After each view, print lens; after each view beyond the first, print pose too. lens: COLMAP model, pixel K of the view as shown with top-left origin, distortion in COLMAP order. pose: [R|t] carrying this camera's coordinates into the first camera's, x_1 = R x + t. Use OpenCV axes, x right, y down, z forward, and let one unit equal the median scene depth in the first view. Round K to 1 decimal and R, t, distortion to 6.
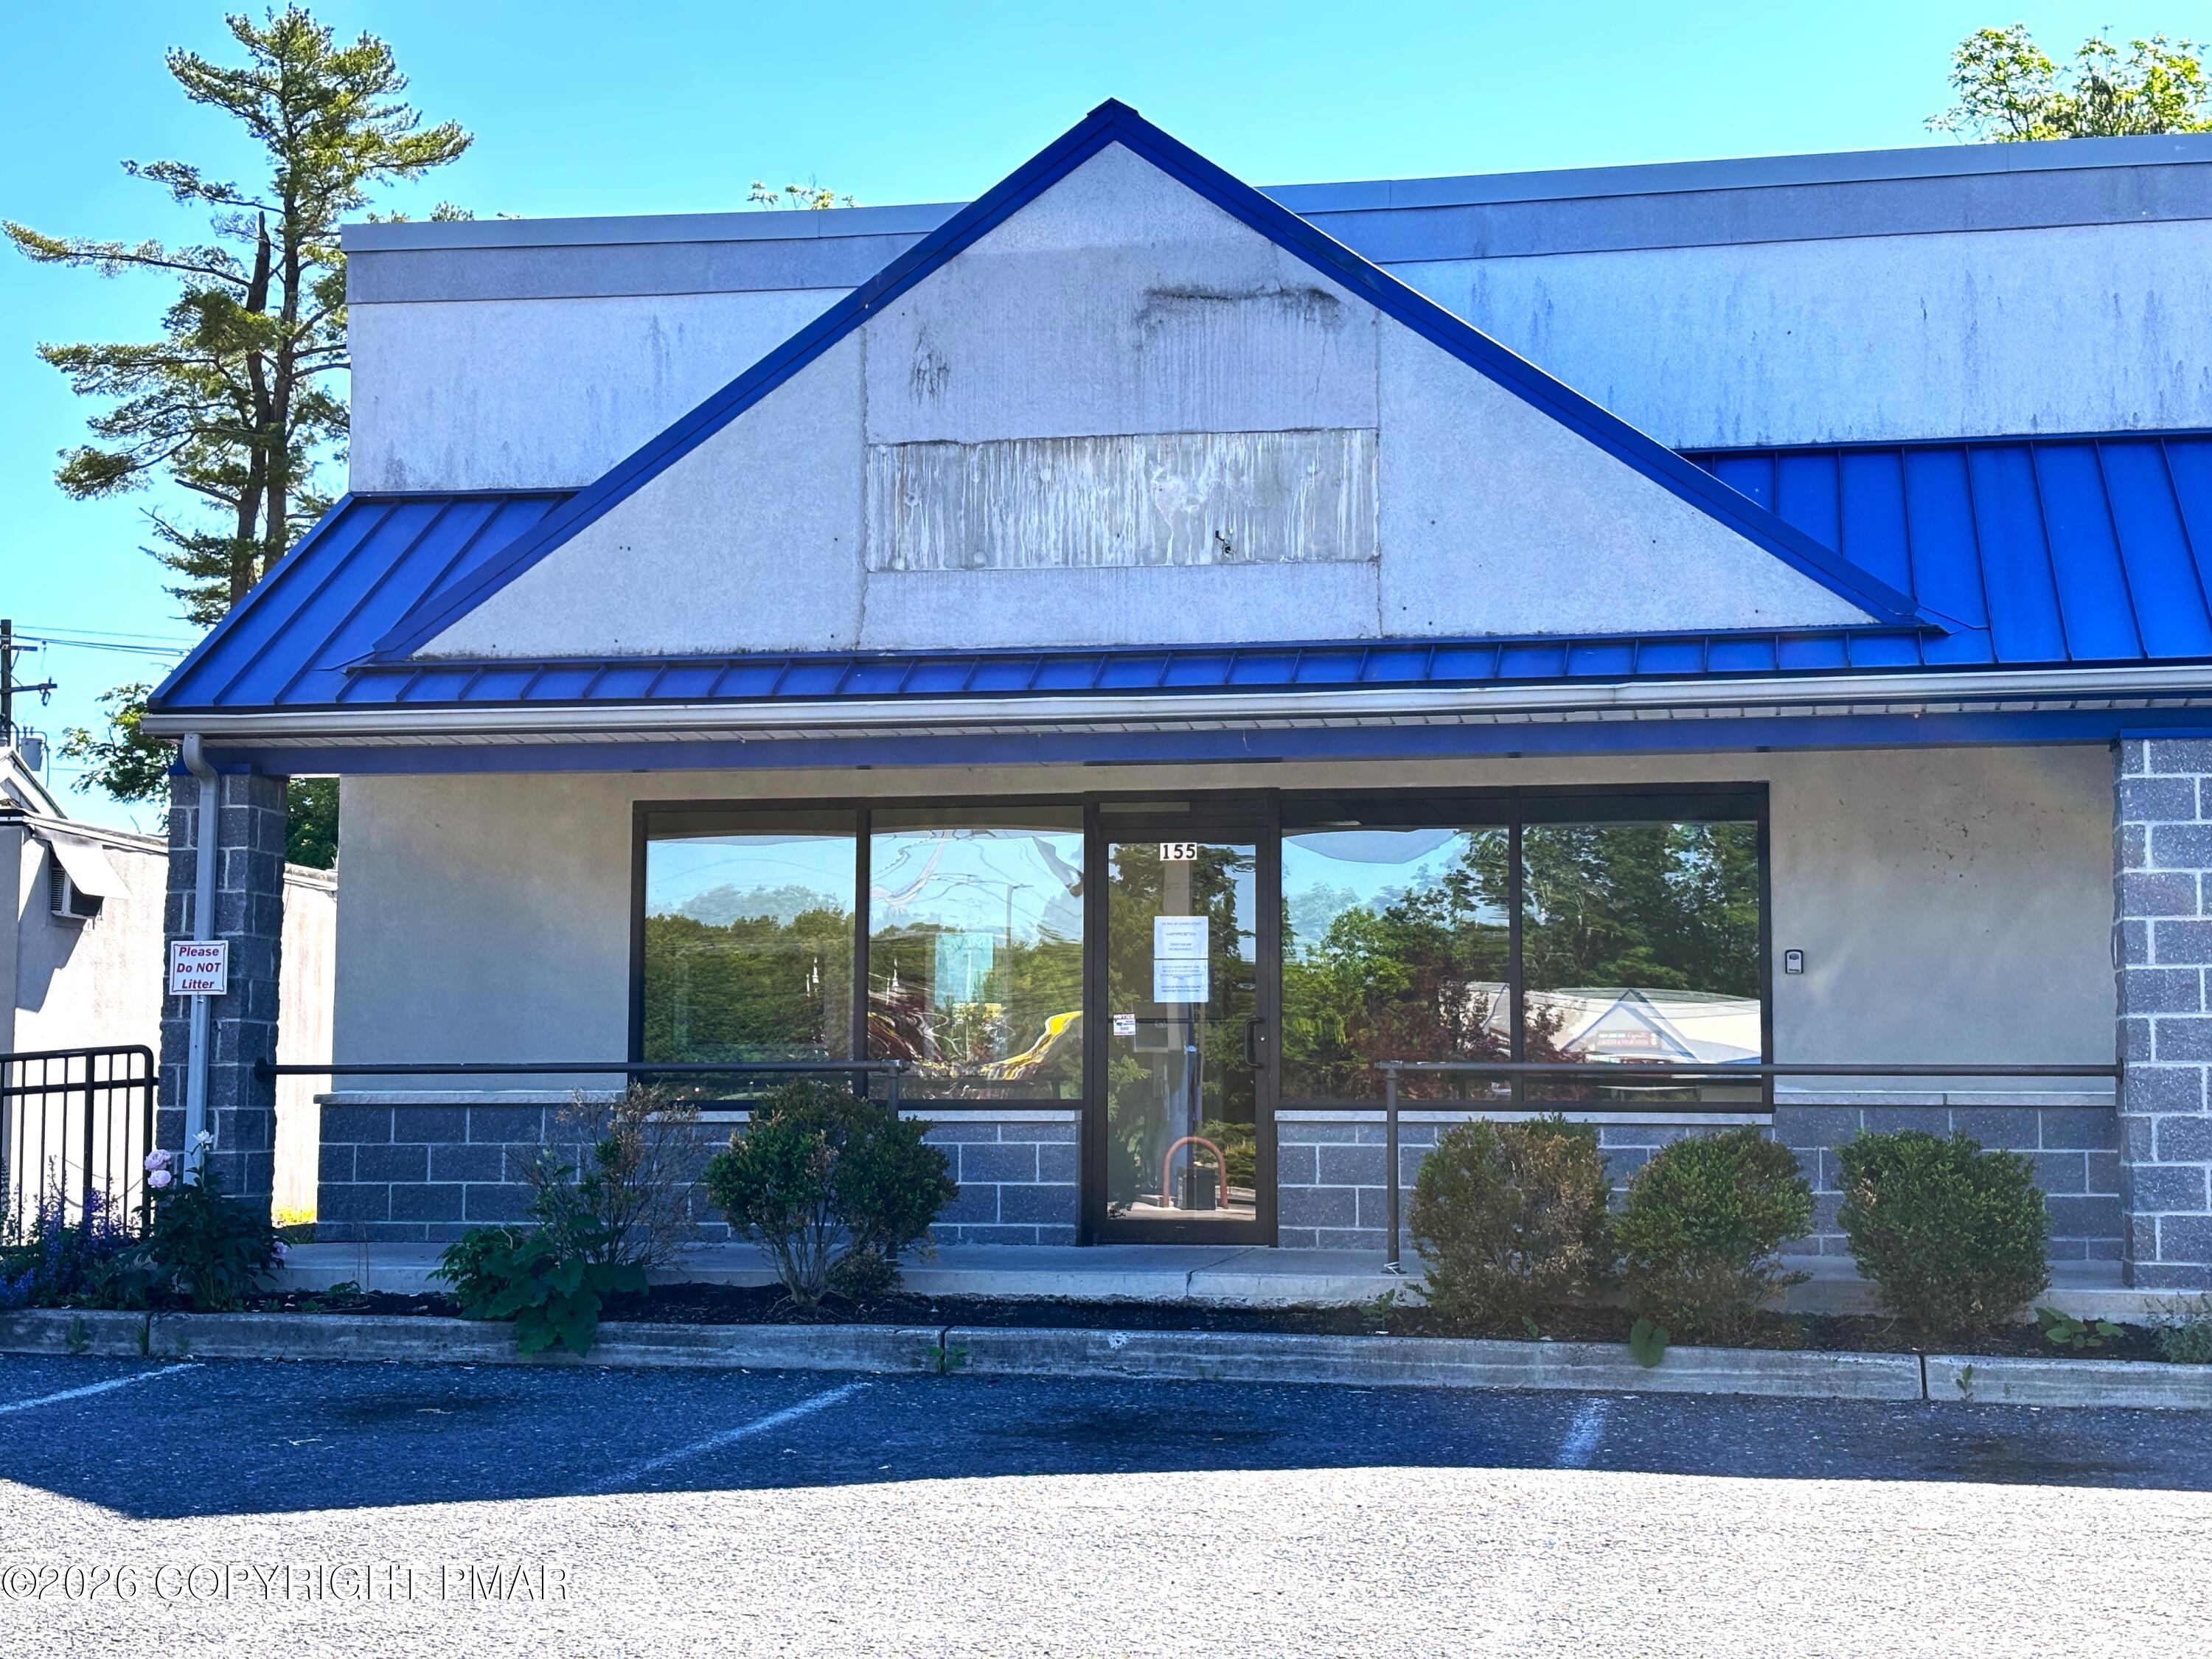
lens RADIAL K [[3289.6, 0, 1110.0], [0, 3289.6, 818.5], [0, 0, 1]] dist [0.099015, 0.000000]
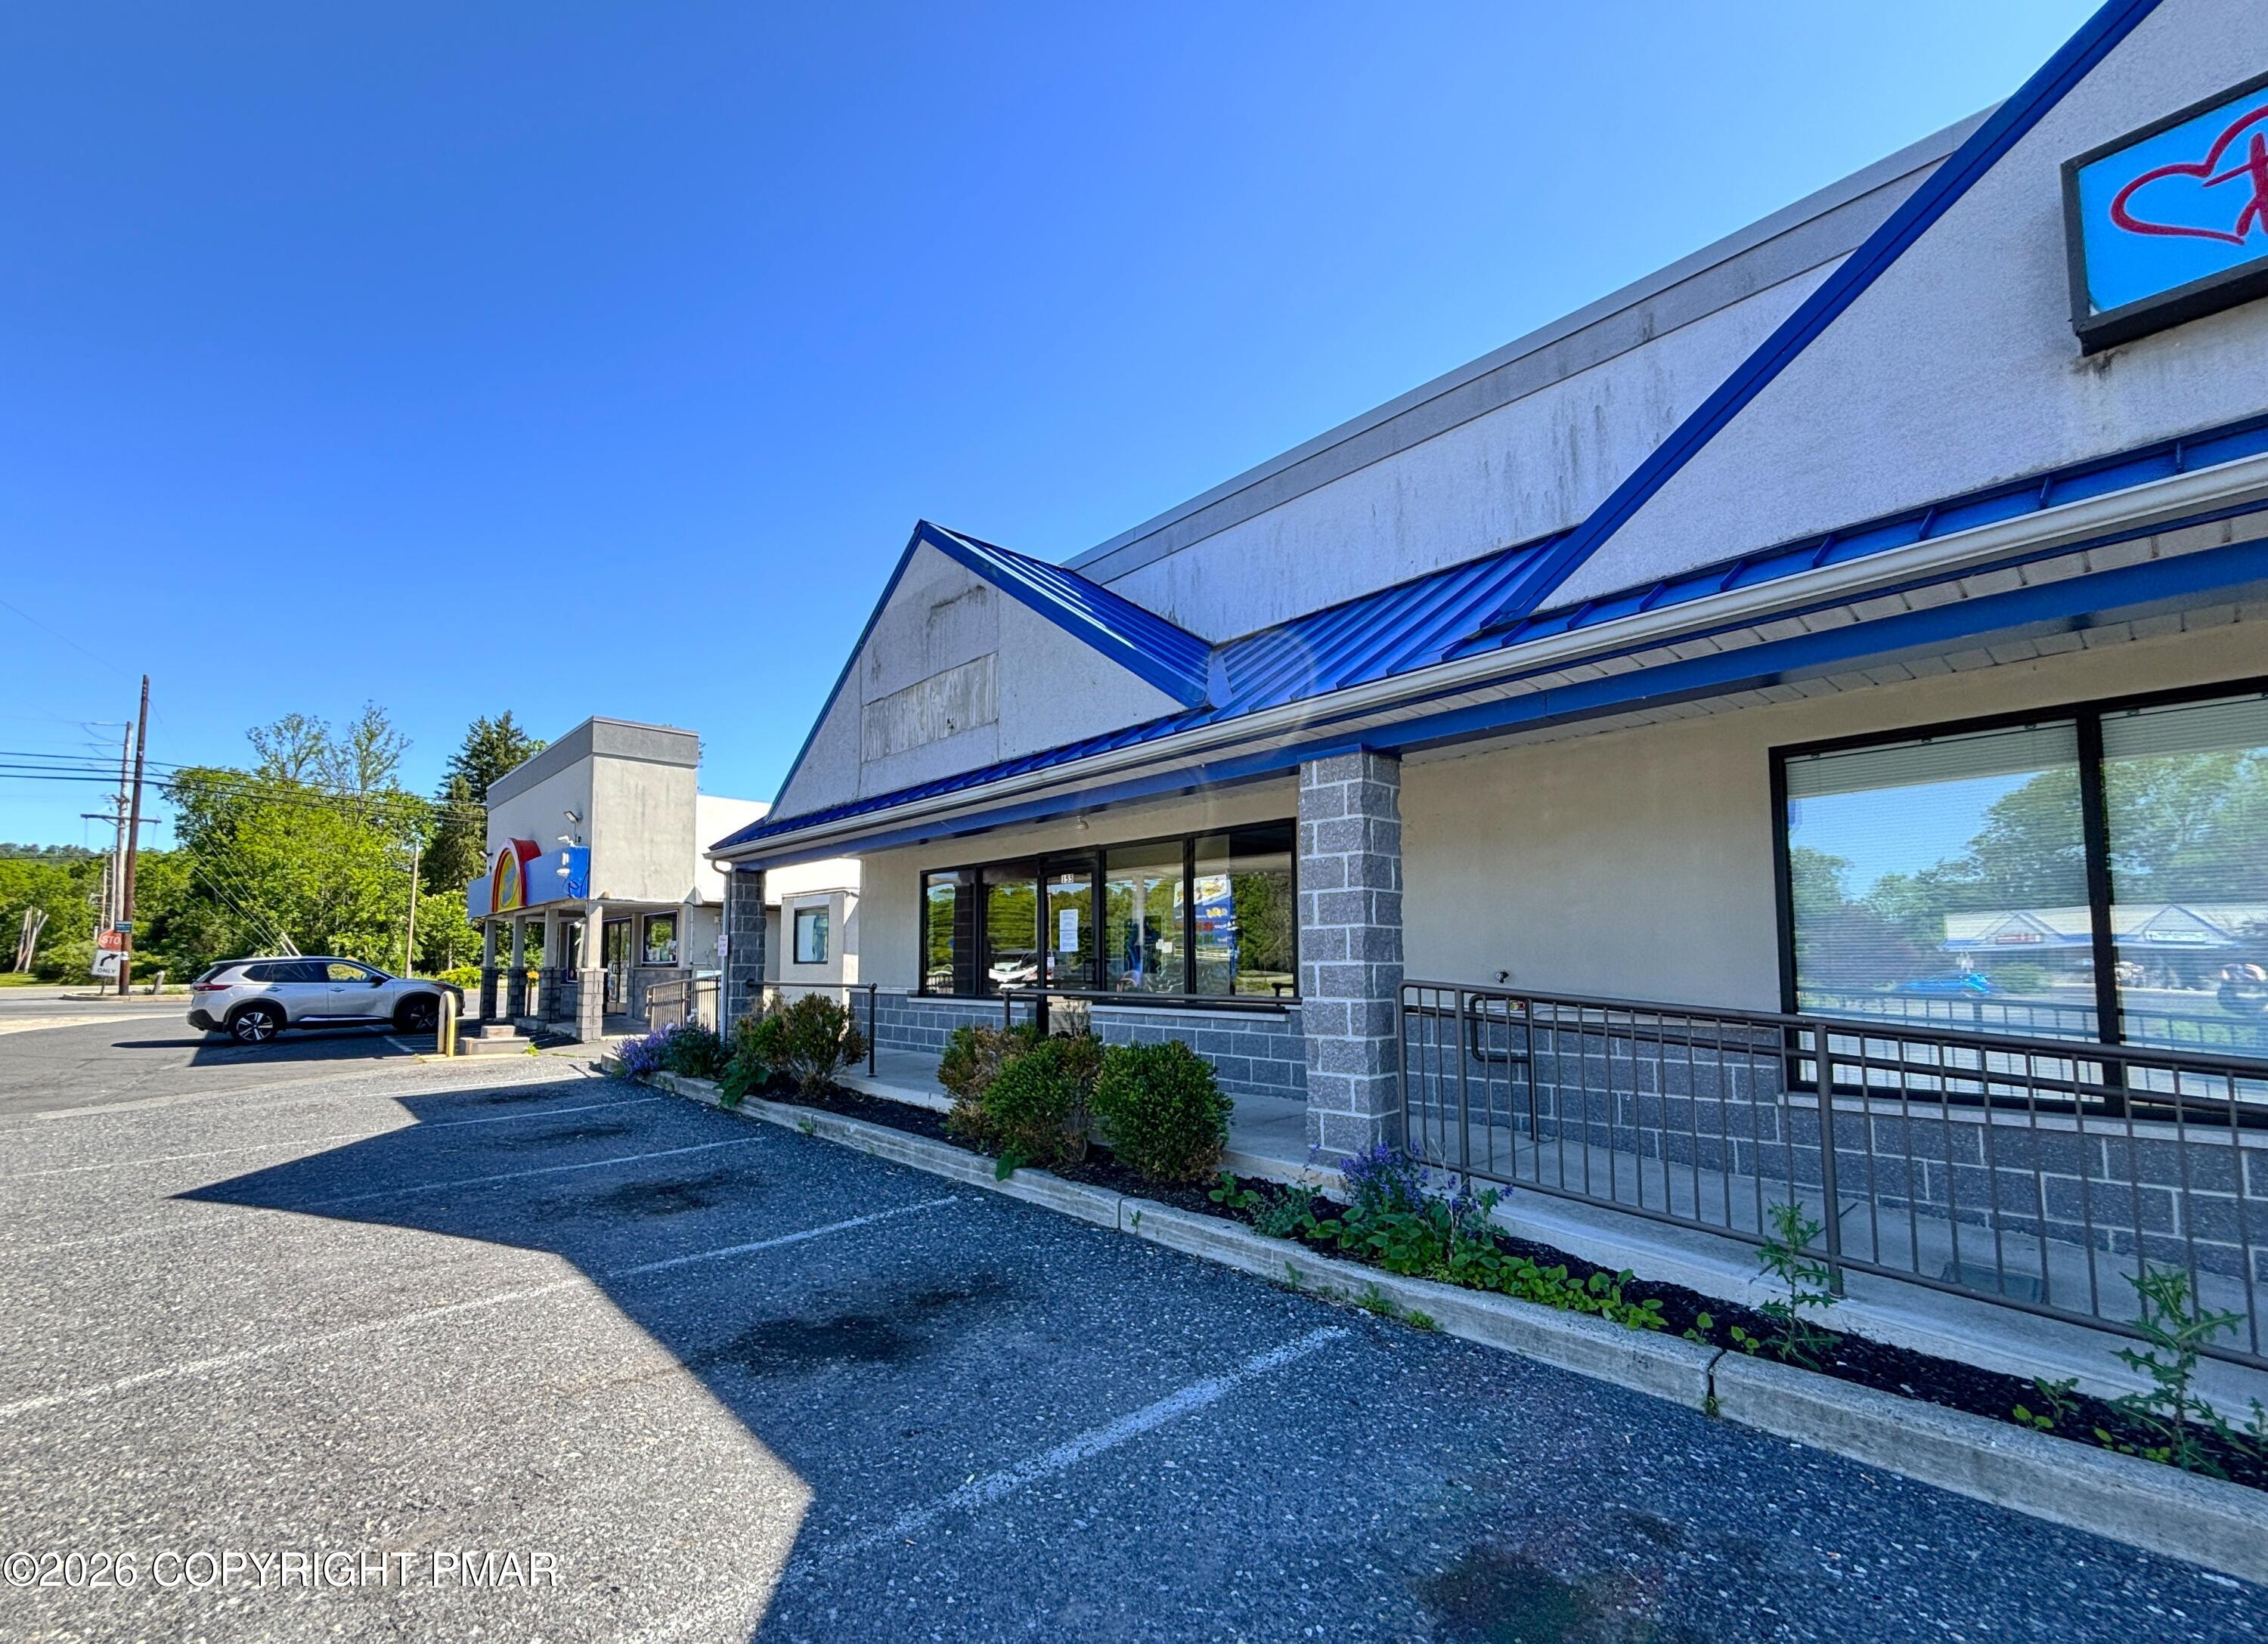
lens RADIAL K [[966.5, 0, 1064.1], [0, 966.5, 900.7], [0, 0, 1]] dist [0.007158, 0.000127]
pose [[0.783736, -0.047088, -0.619306, 0.433144], [0.063447, 0.997975, 0.004414, 0.023101], [0.617845, -0.042753, 0.785137, 0.569394]]
